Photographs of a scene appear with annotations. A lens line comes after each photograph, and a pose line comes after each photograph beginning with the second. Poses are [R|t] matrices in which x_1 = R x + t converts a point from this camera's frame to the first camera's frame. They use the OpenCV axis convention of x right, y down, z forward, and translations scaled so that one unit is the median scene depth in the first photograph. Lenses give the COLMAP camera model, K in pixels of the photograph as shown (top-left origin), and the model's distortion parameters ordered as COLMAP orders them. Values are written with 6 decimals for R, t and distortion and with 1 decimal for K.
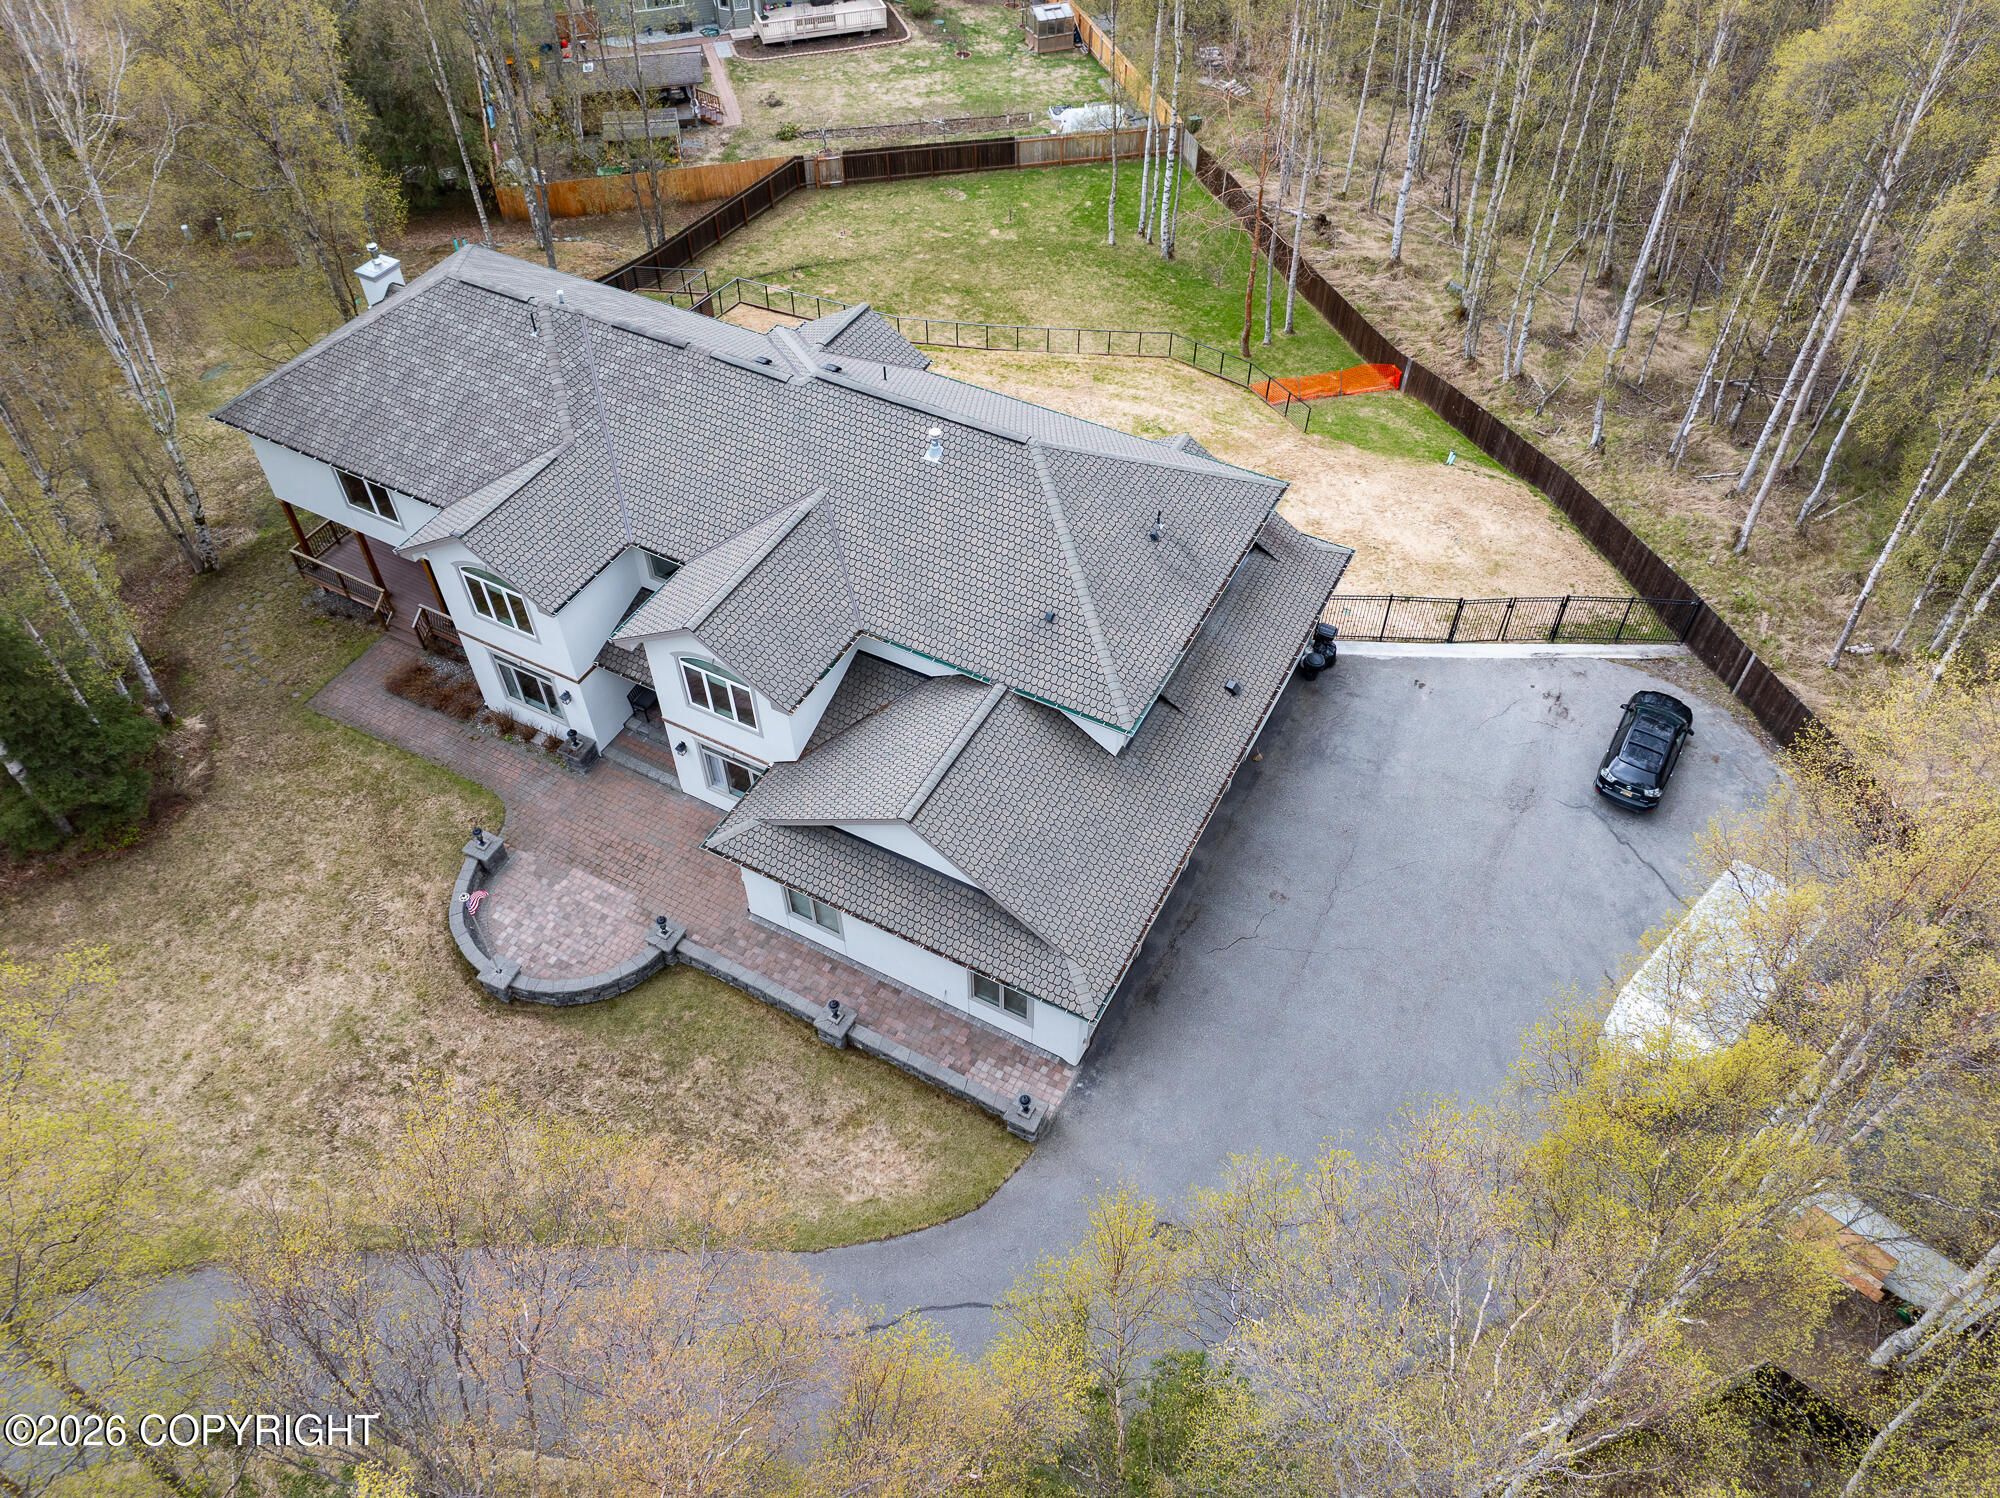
lens RADIAL K [[1411.3, 0, 1009.1], [0, 1411.3, 723.1], [0, 0, 1]] dist [-0.039509, -0.002865]
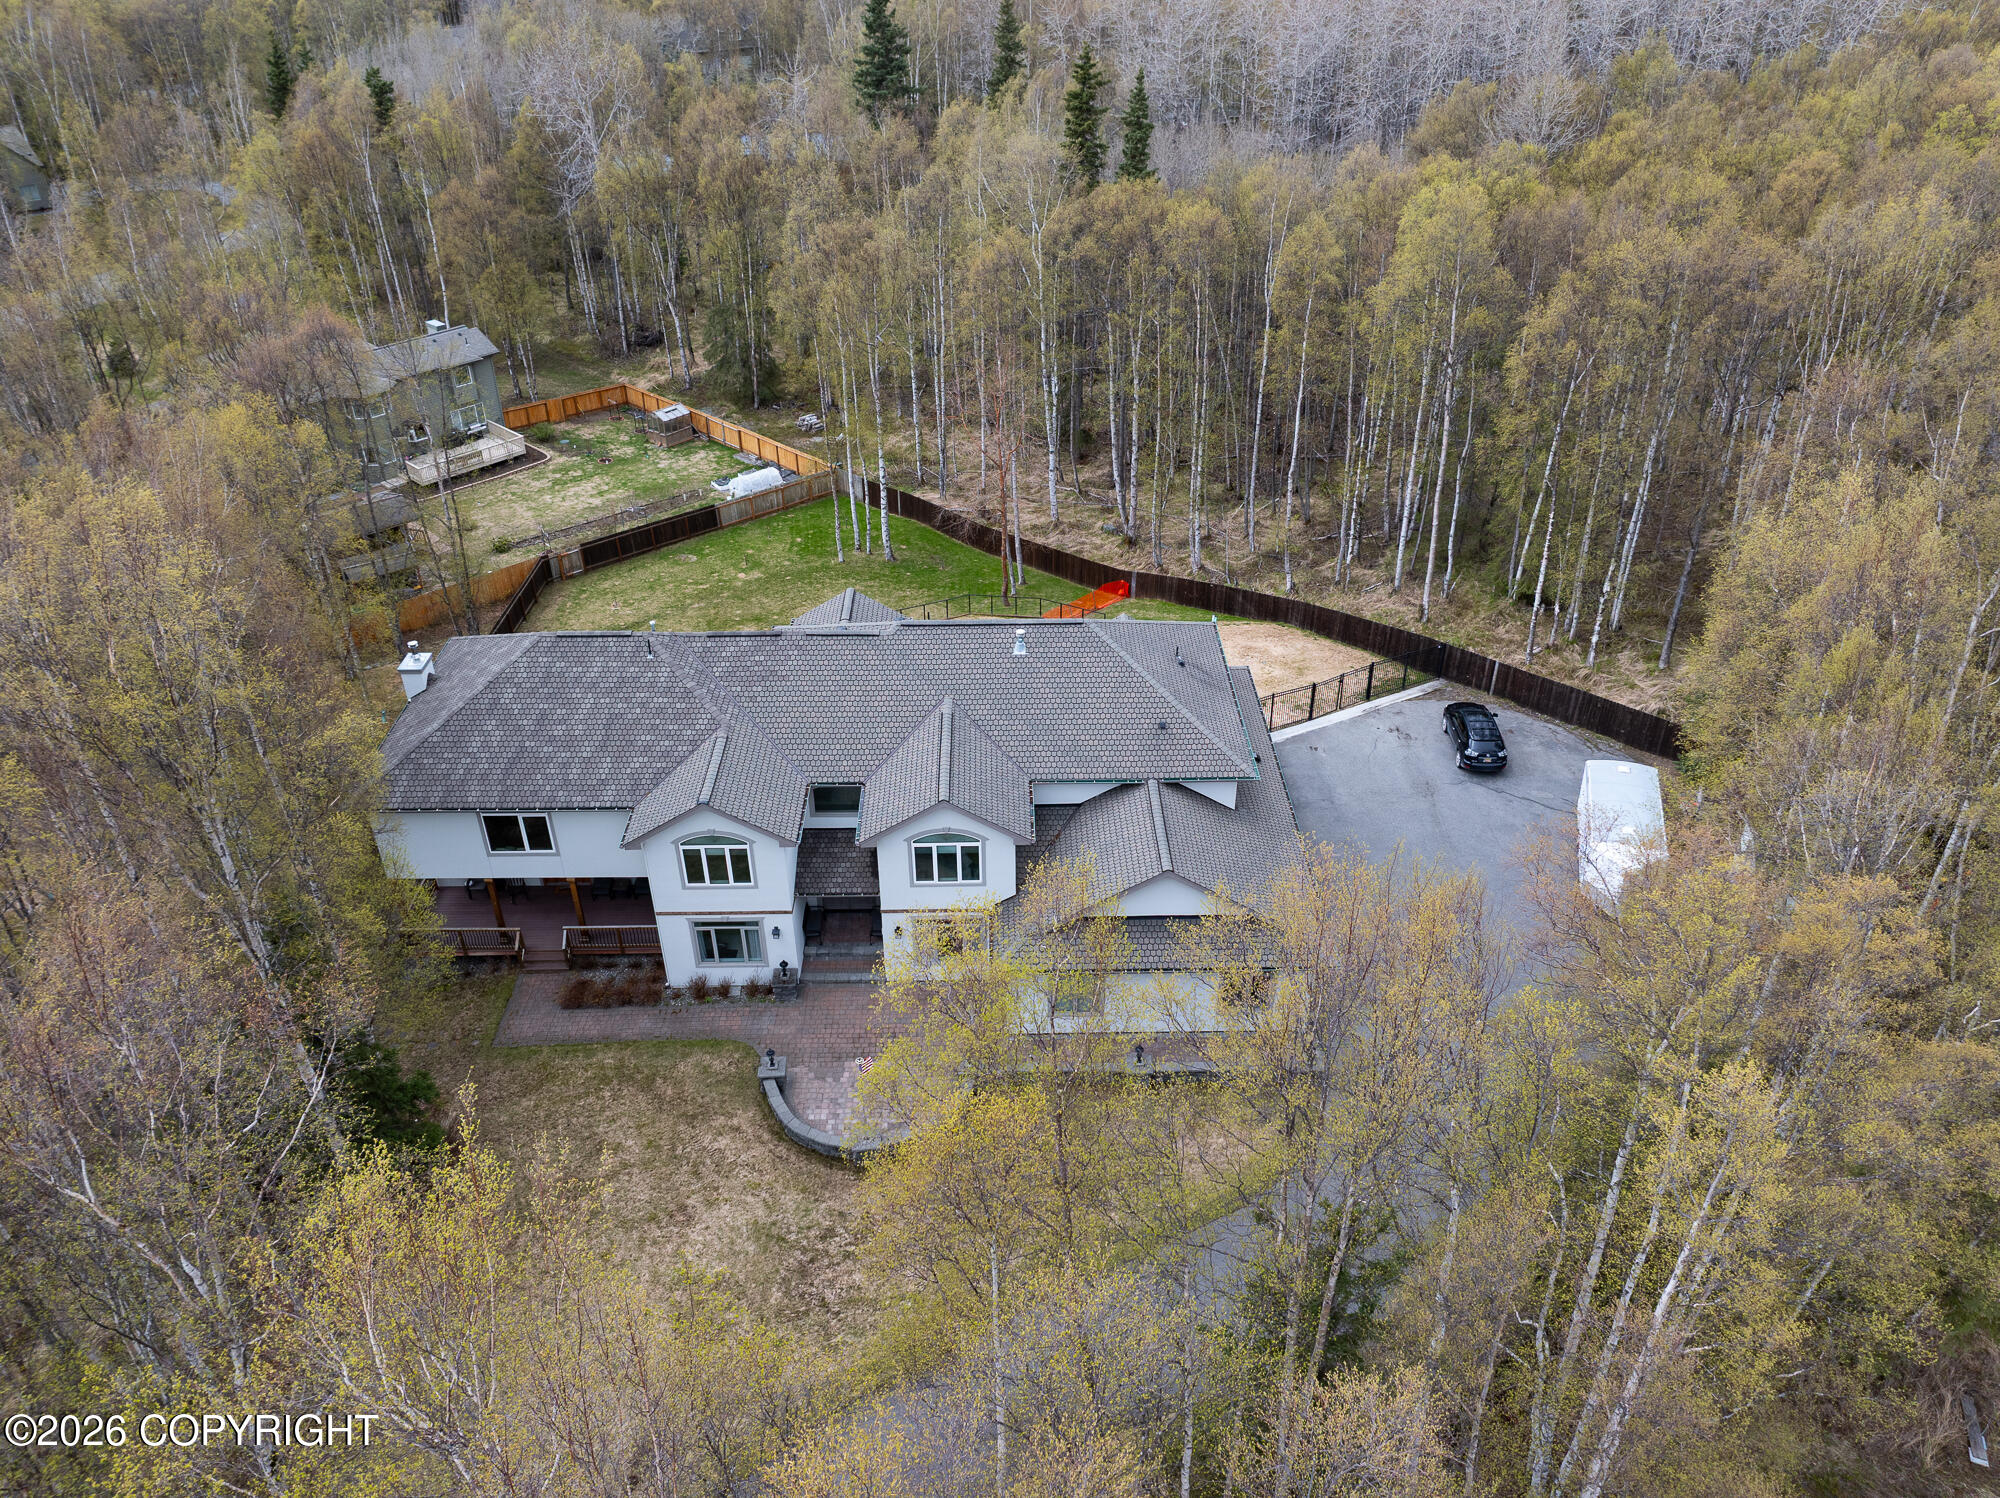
lens RADIAL K [[1411.3, 0, 1009.1], [0, 1411.3, 723.1], [0, 0, 1]] dist [-0.039509, -0.002865]
pose [[0.878565, -0.263135, 0.398603, -0.346930], [0.357510, 0.915706, -0.183492, 0.064771], [-0.316720, 0.303714, 0.898580, -0.098975]]
